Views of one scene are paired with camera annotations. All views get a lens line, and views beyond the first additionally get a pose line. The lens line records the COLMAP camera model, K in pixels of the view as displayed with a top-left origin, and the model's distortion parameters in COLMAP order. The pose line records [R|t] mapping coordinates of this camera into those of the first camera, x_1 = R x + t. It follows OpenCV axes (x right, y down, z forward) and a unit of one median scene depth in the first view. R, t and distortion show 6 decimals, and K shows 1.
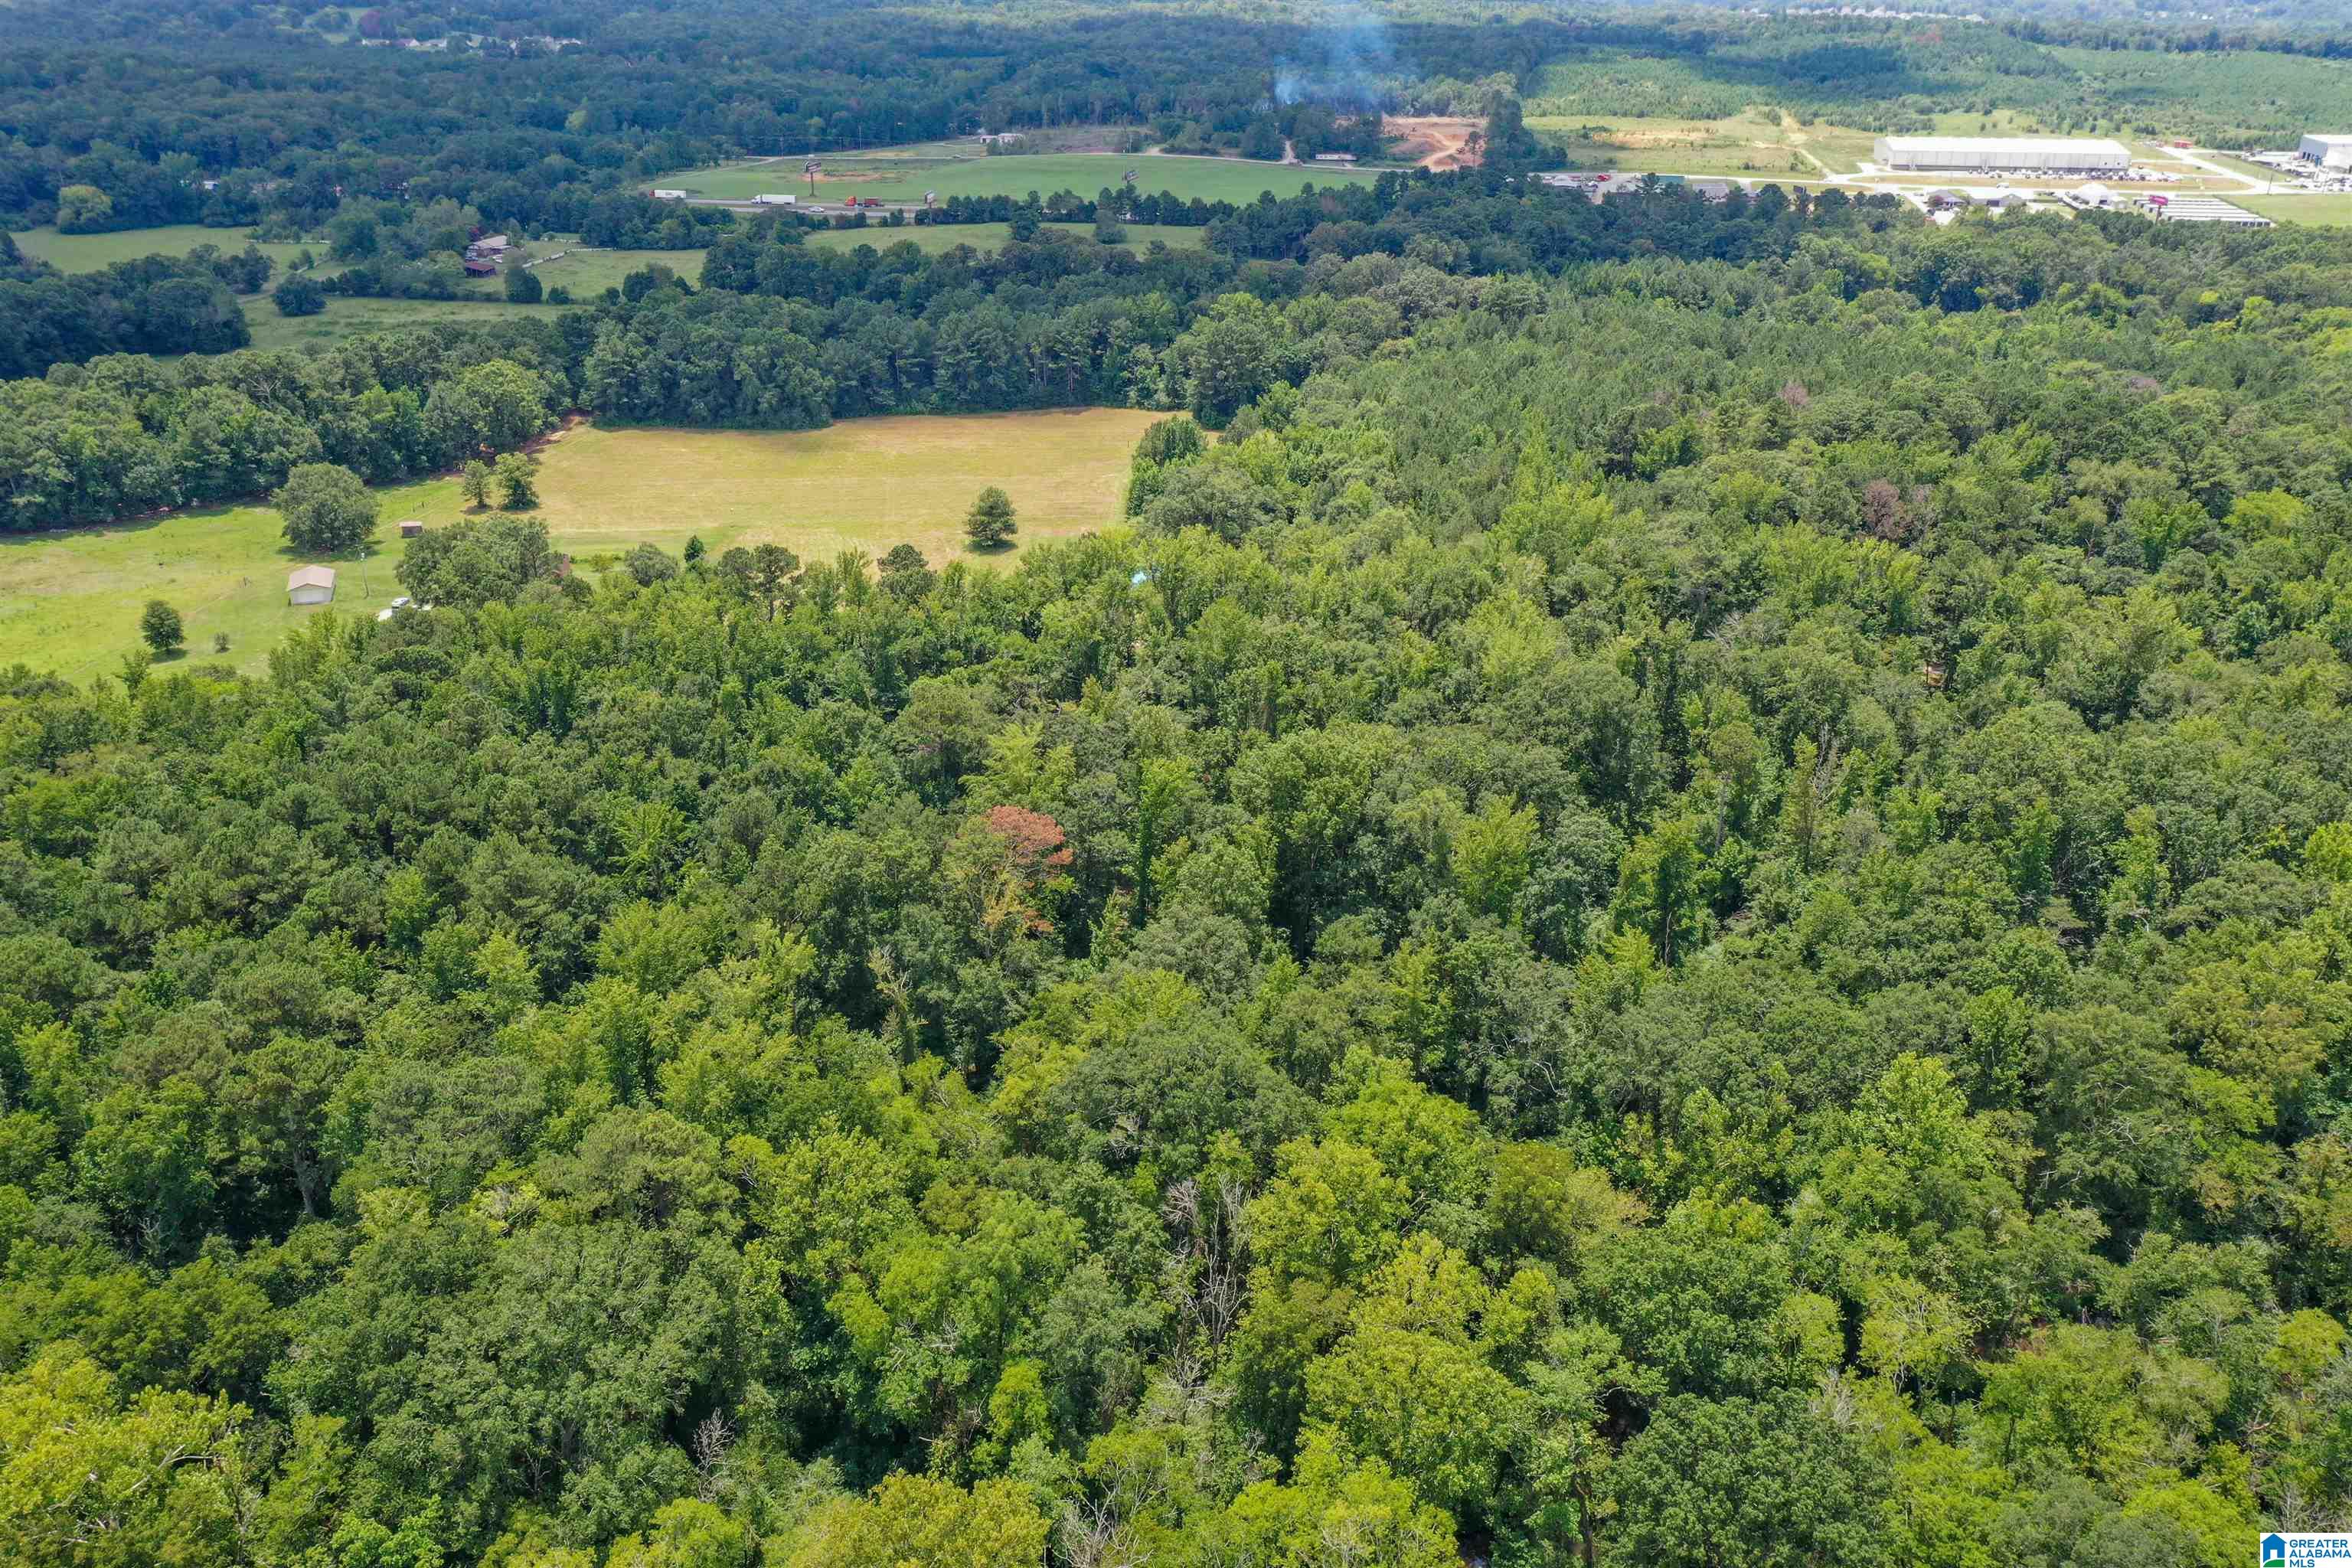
lens RADIAL K [[1856.1, 0, 1168.0], [0, 1856.1, 785.1], [0, 0, 1]] dist [0.016329, 0.006068]
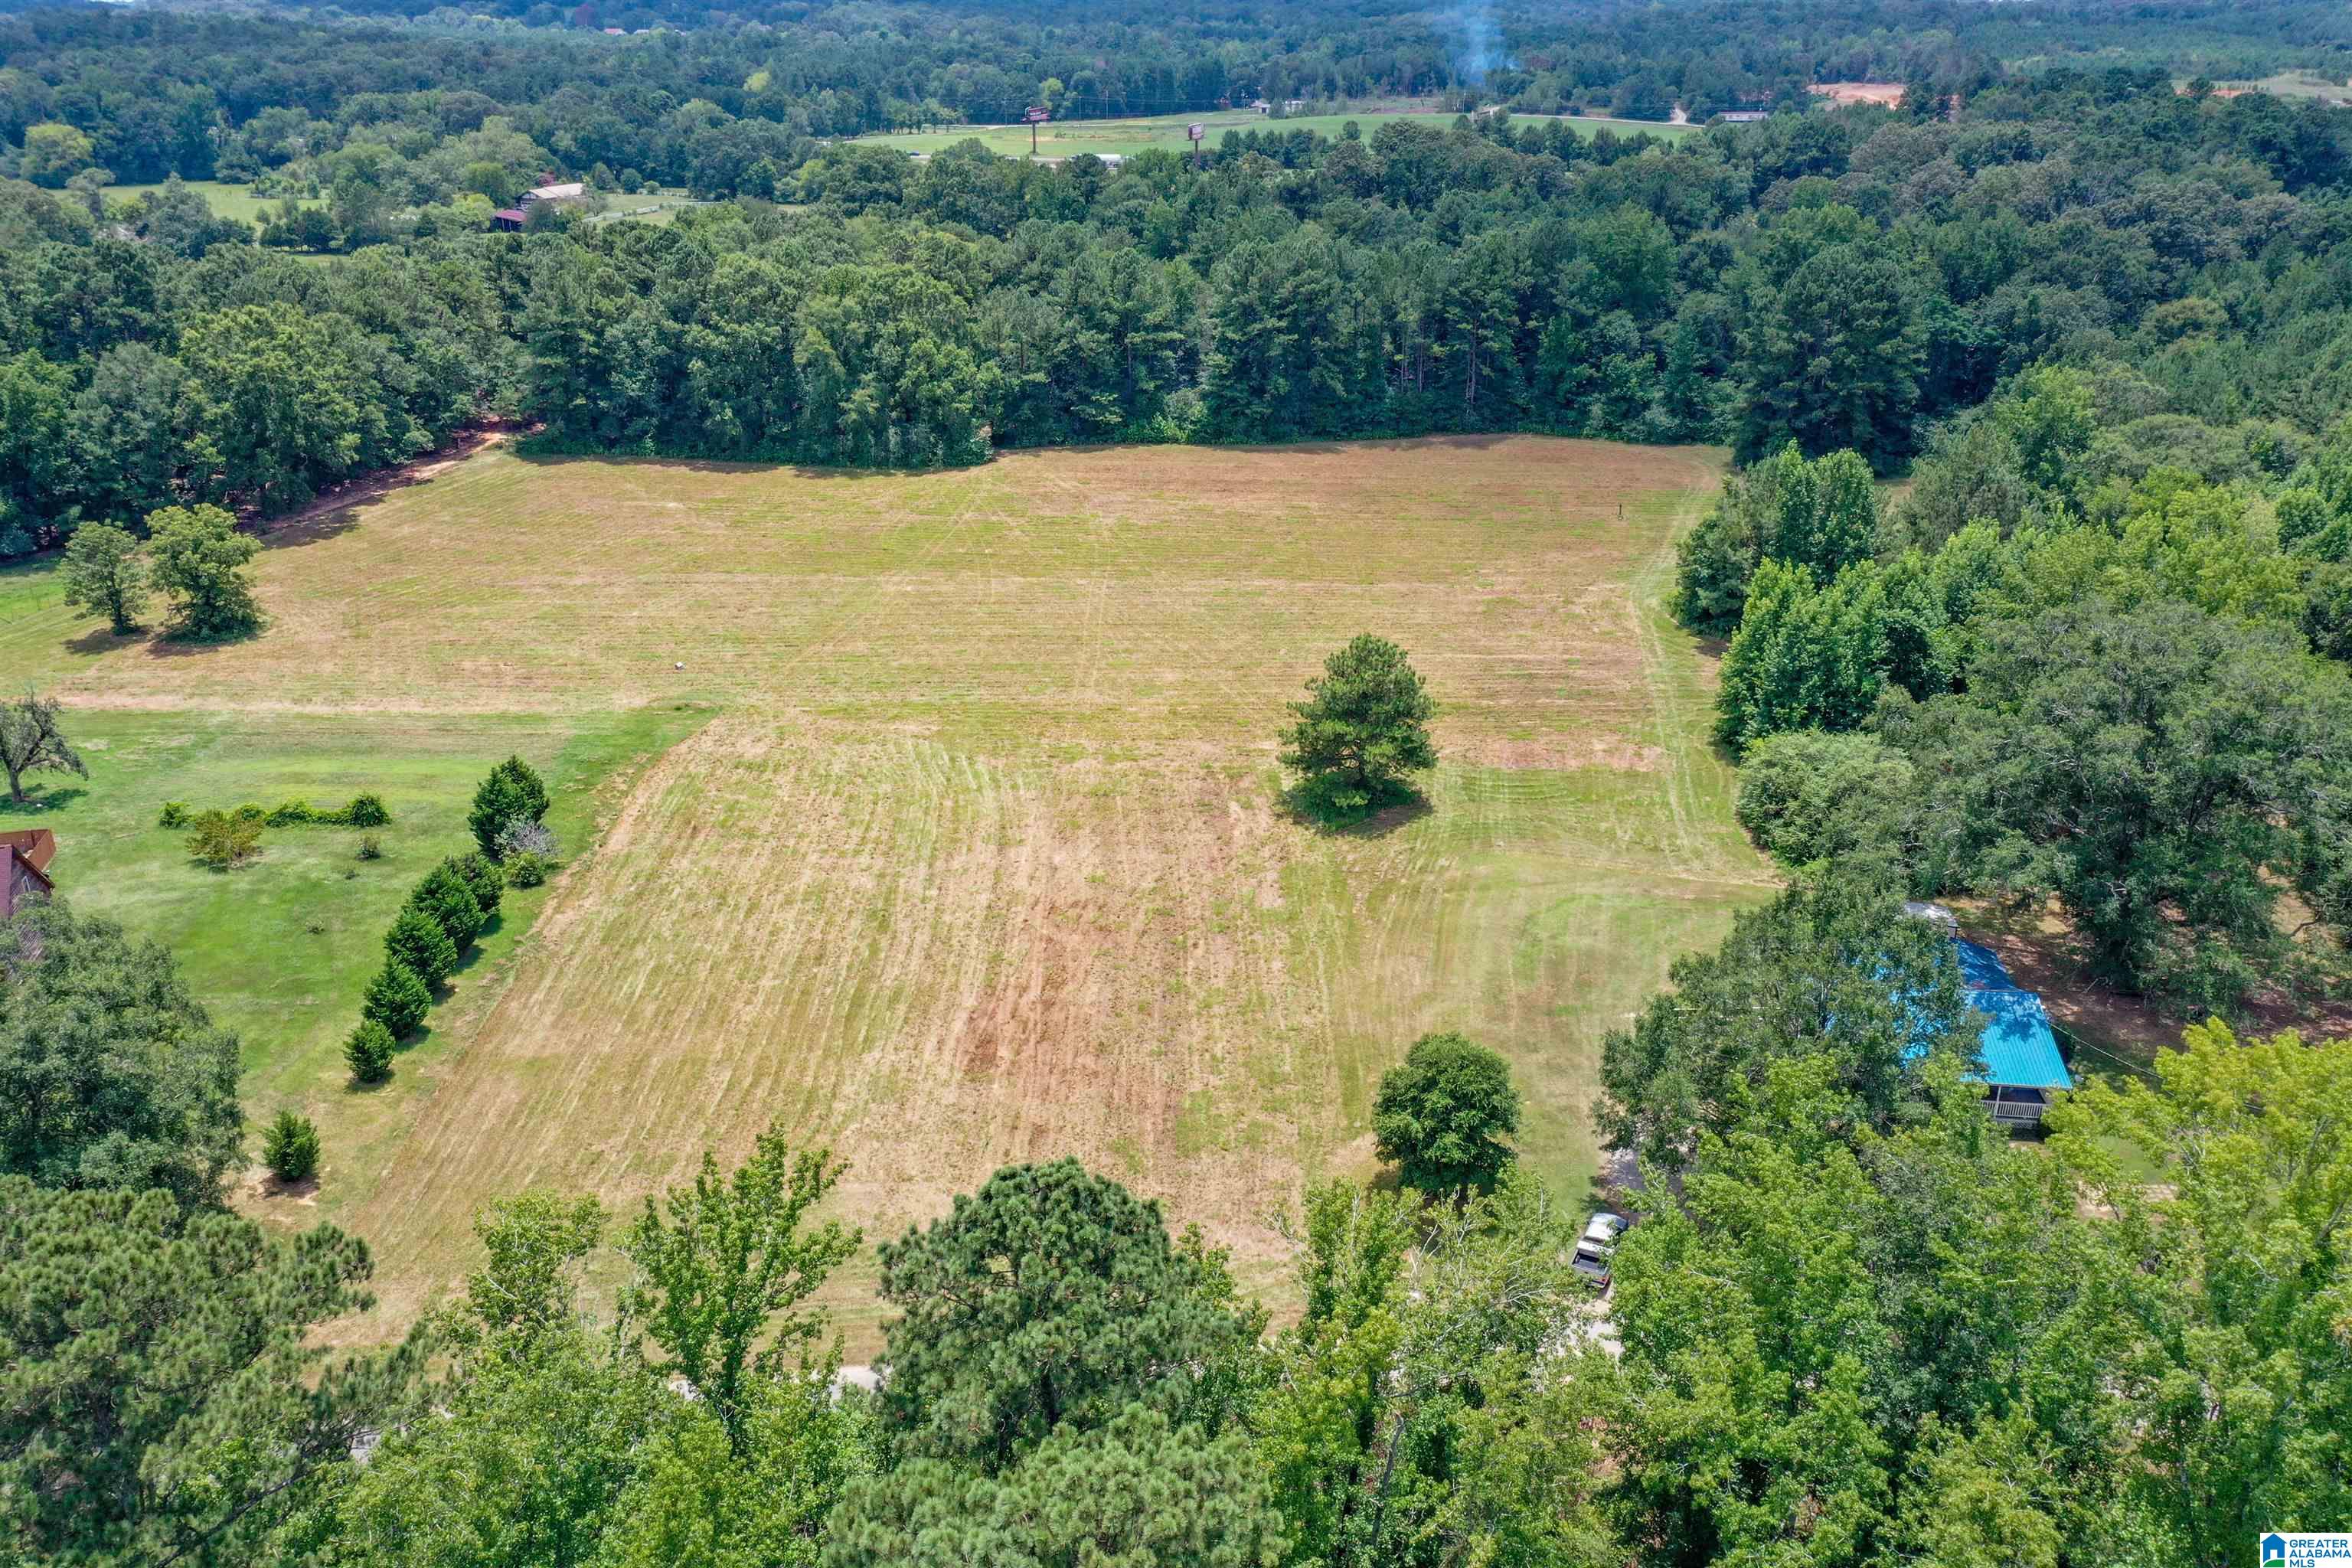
lens RADIAL K [[1850.1, 0, 1176.0], [0, 1850.1, 784.0], [0, 0, 1]] dist [0.015078, -0.006576]
pose [[0.992116, 0.039461, -0.118948, -0.046558], [-0.042610, 0.998802, -0.024047, -0.064683], [0.117857, 0.028926, 0.992609, 0.343454]]
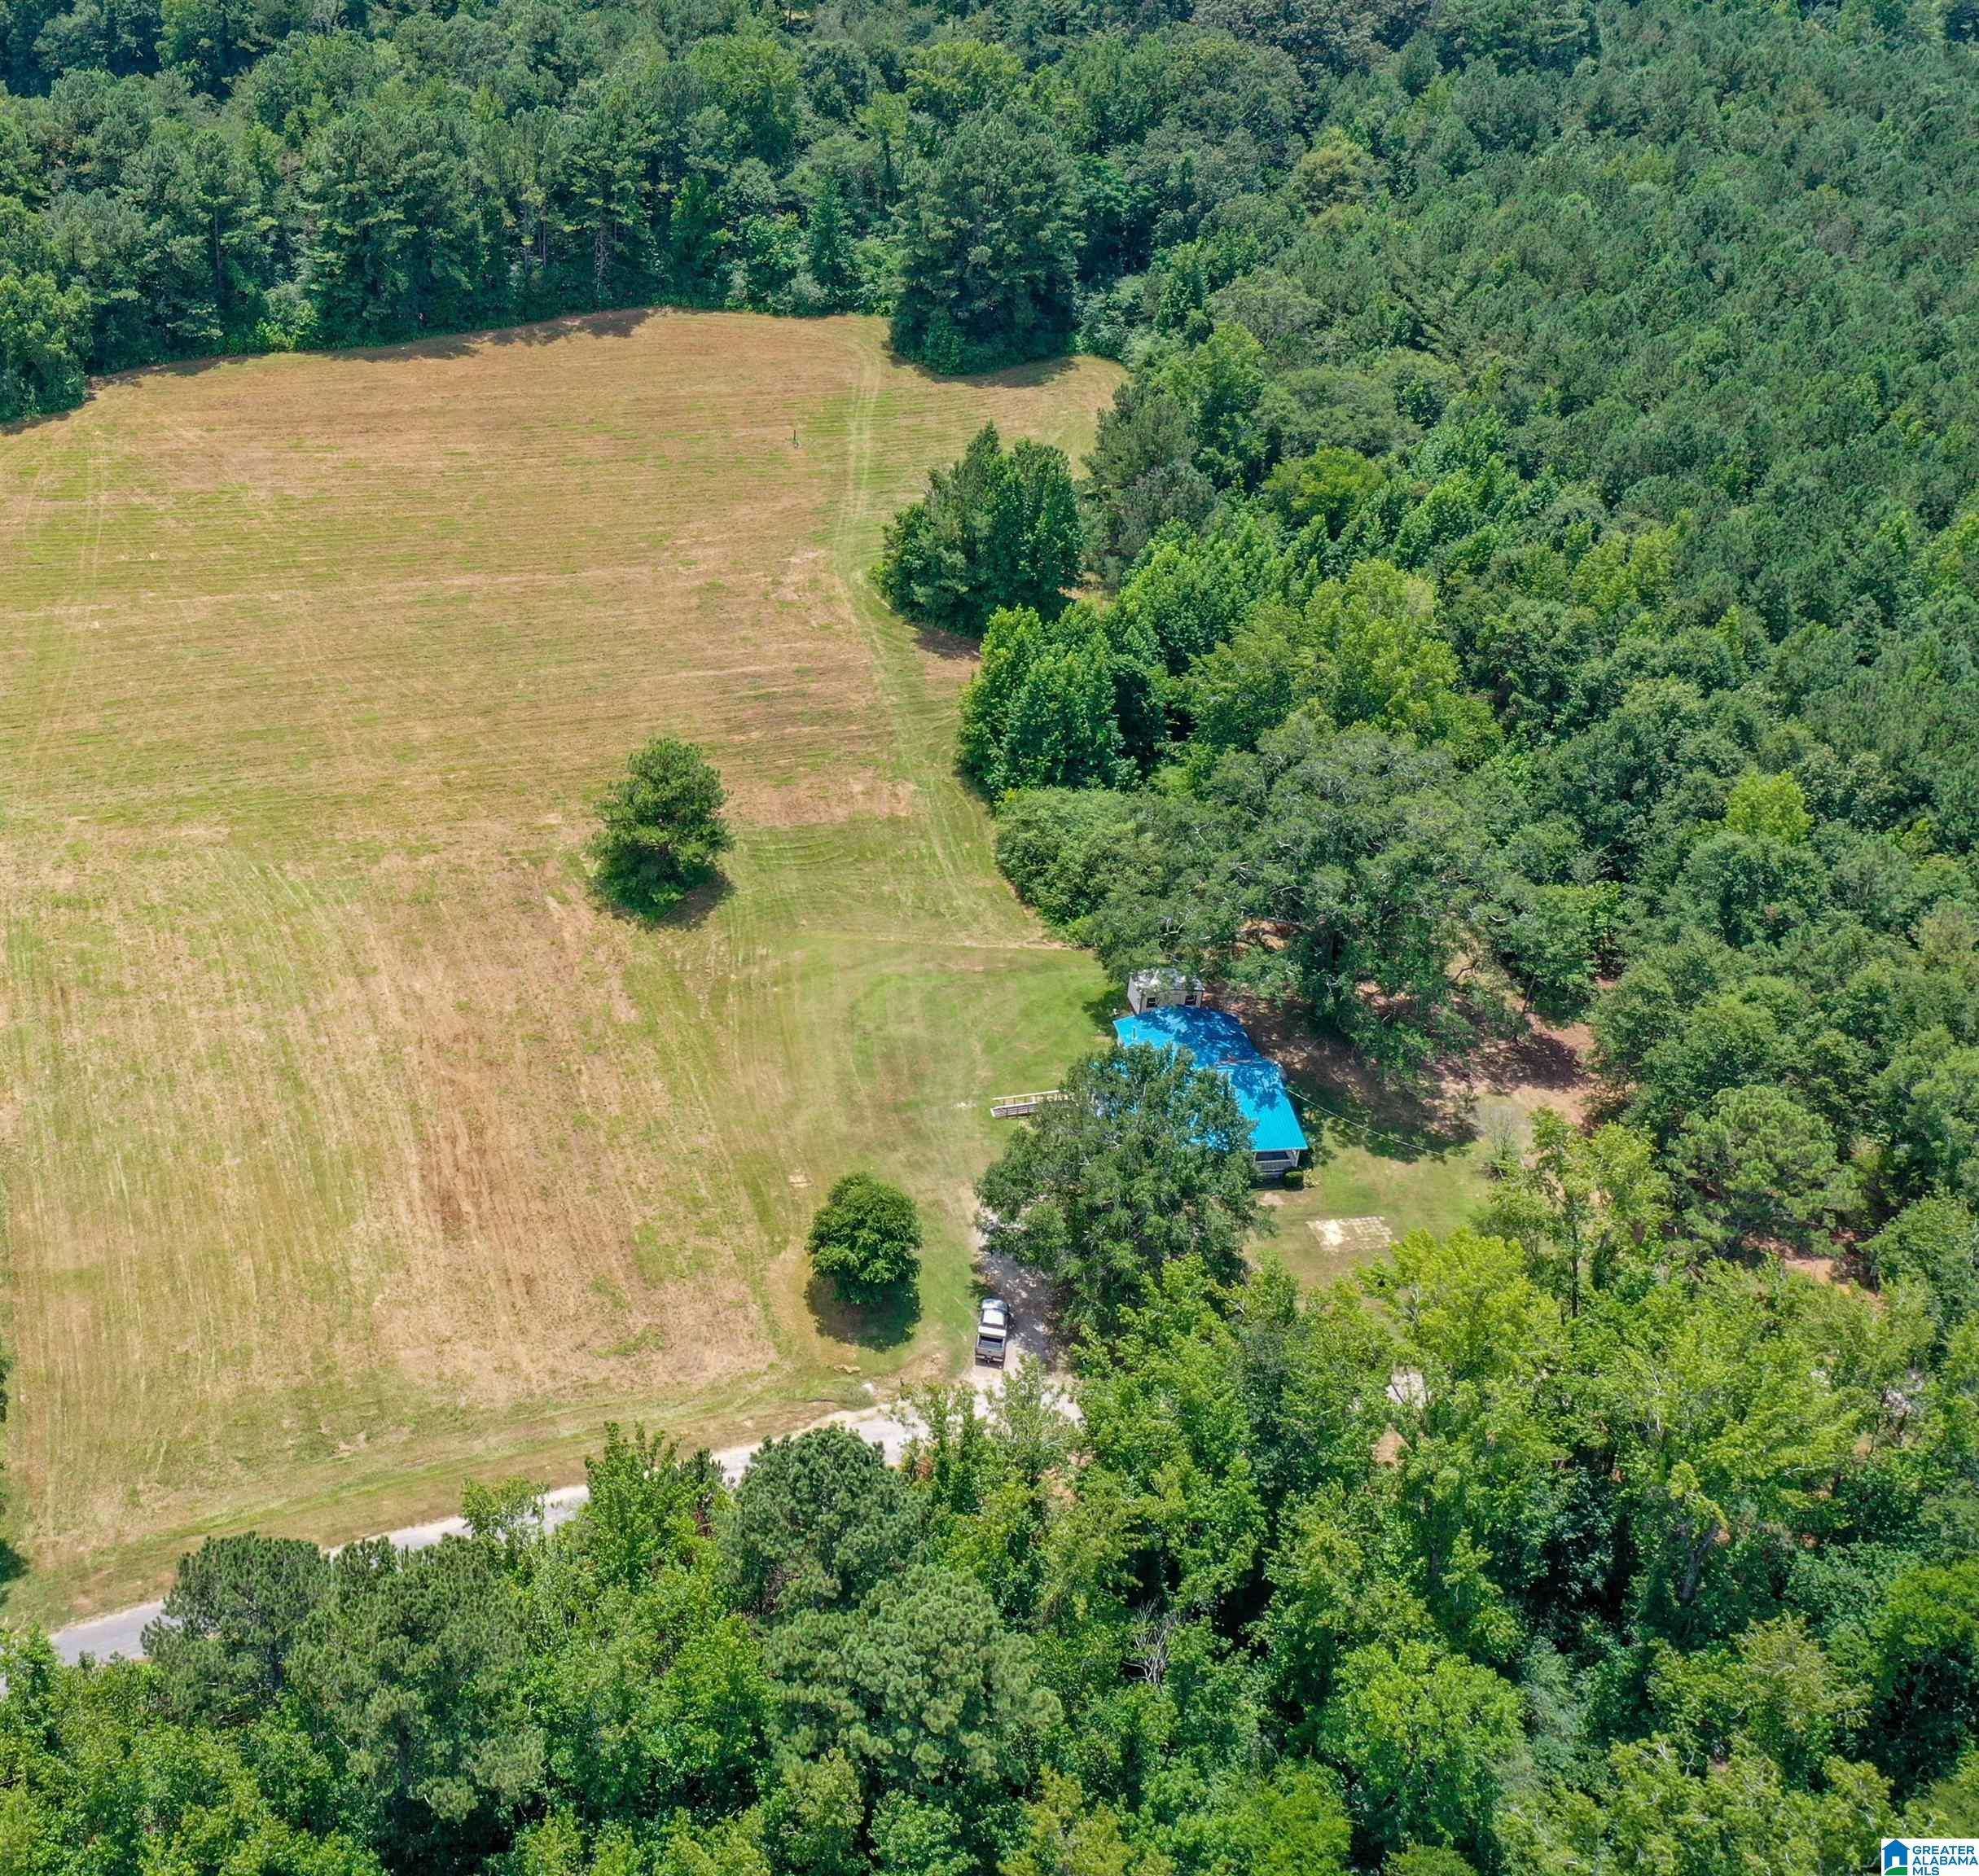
lens RADIAL K [[2574.0, 0, 502.2], [0, 2574.0, 805.1], [0, 0, 1]] dist [0.006076, 0.037562]
pose [[0.996092, -0.049733, 0.072992, -0.087957], [0.040536, 0.991643, 0.122479, -0.111843], [-0.078473, -0.119042, 0.989783, 0.255903]]
